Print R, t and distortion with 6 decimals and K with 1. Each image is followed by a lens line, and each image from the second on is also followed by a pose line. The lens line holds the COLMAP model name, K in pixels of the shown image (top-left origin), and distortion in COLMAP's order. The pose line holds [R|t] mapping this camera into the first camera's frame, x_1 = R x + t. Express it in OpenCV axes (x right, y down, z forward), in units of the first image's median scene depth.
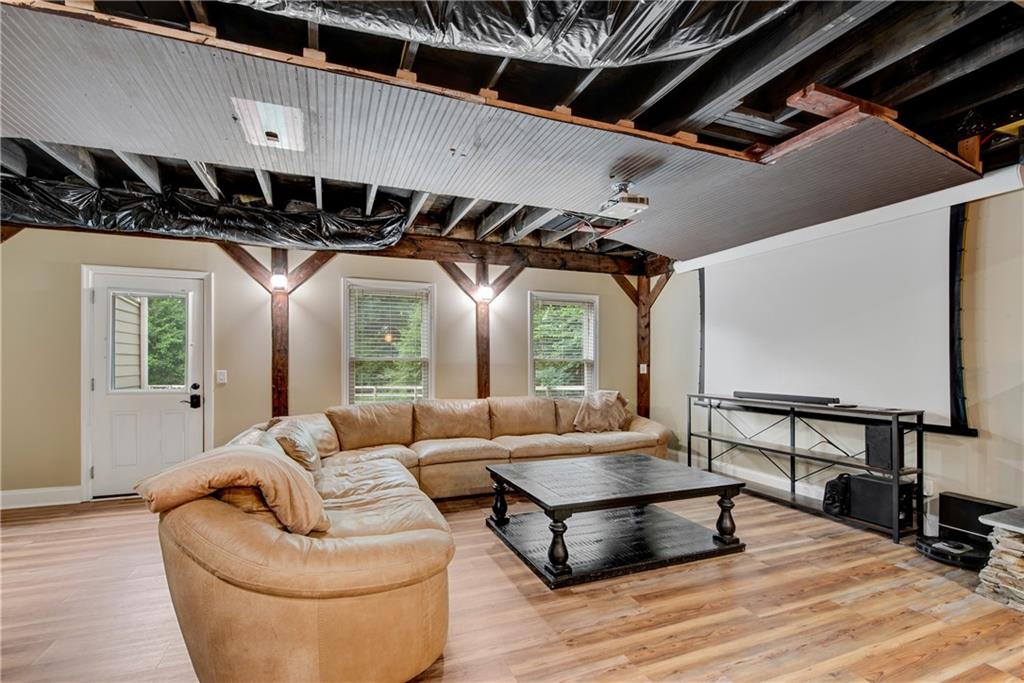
lens RADIAL K [[447.0, 0, 498.9], [0, 447.0, 358.2], [0, 0, 1]] dist [0.000524, -0.000037]
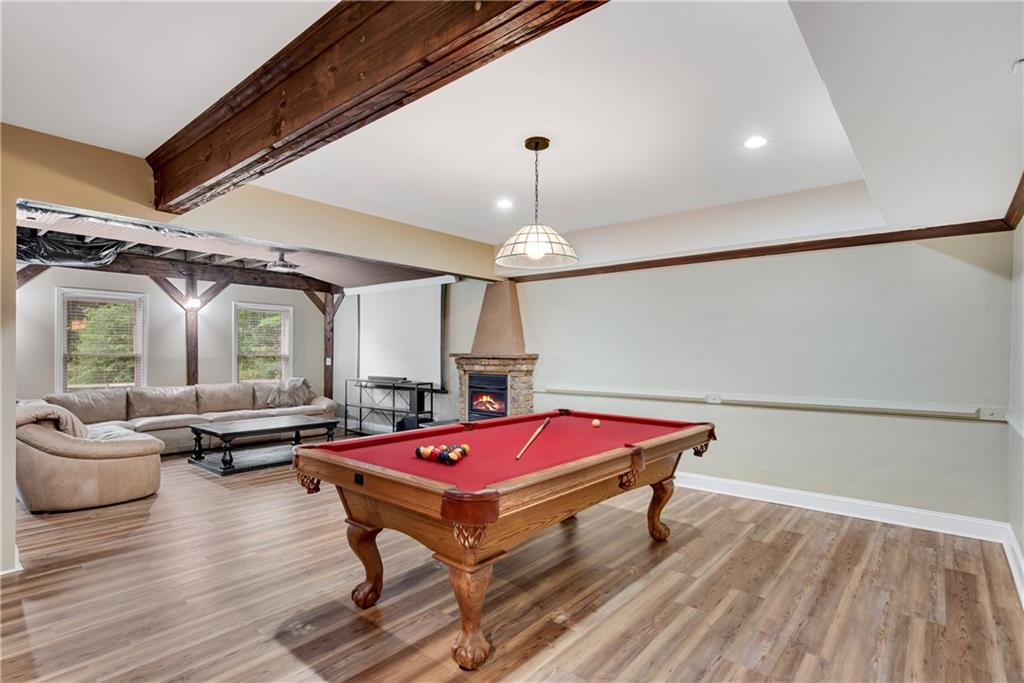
lens RADIAL K [[569.3, 0, 512.6], [0, 569.3, 348.5], [0, 0, 1]] dist [0.003417, 0.001381]
pose [[0.902925, 0.004447, 0.429776, 0.095396], [-0.006926, 0.999967, 0.004203, -0.030218], [-0.429743, -0.006772, 0.902926, -0.892853]]
